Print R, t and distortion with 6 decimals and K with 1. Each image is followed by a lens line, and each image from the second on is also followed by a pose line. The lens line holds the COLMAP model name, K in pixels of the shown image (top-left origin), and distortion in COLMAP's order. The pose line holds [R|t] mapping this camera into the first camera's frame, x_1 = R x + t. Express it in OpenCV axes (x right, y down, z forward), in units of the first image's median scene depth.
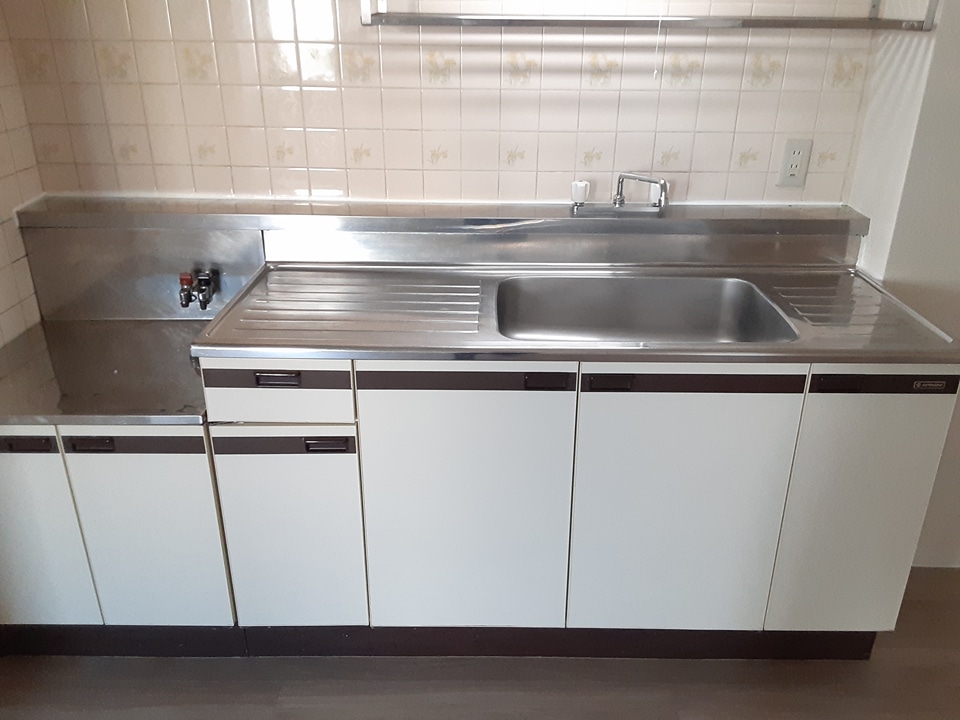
lens RADIAL K [[799.9, 0, 478.1], [0, 799.9, 361.3], [0, 0, 1]] dist [0.079531, -0.113313]
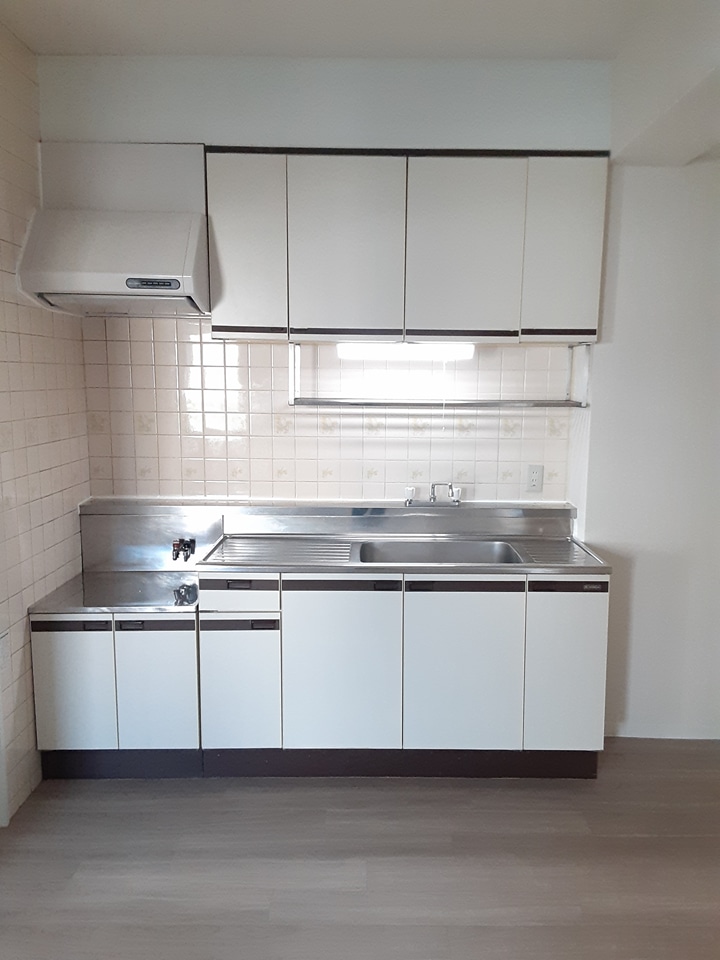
lens RADIAL K [[799.9, 0, 367.2], [0, 799.9, 483.7], [0, 0, 1]] dist [0.079531, -0.113313]
pose [[0.999942, -0.000829, 0.010739, 0.018514], [0.003736, 0.961837, -0.273598, 0.241404], [-0.010102, 0.273623, 0.961784, -0.660465]]
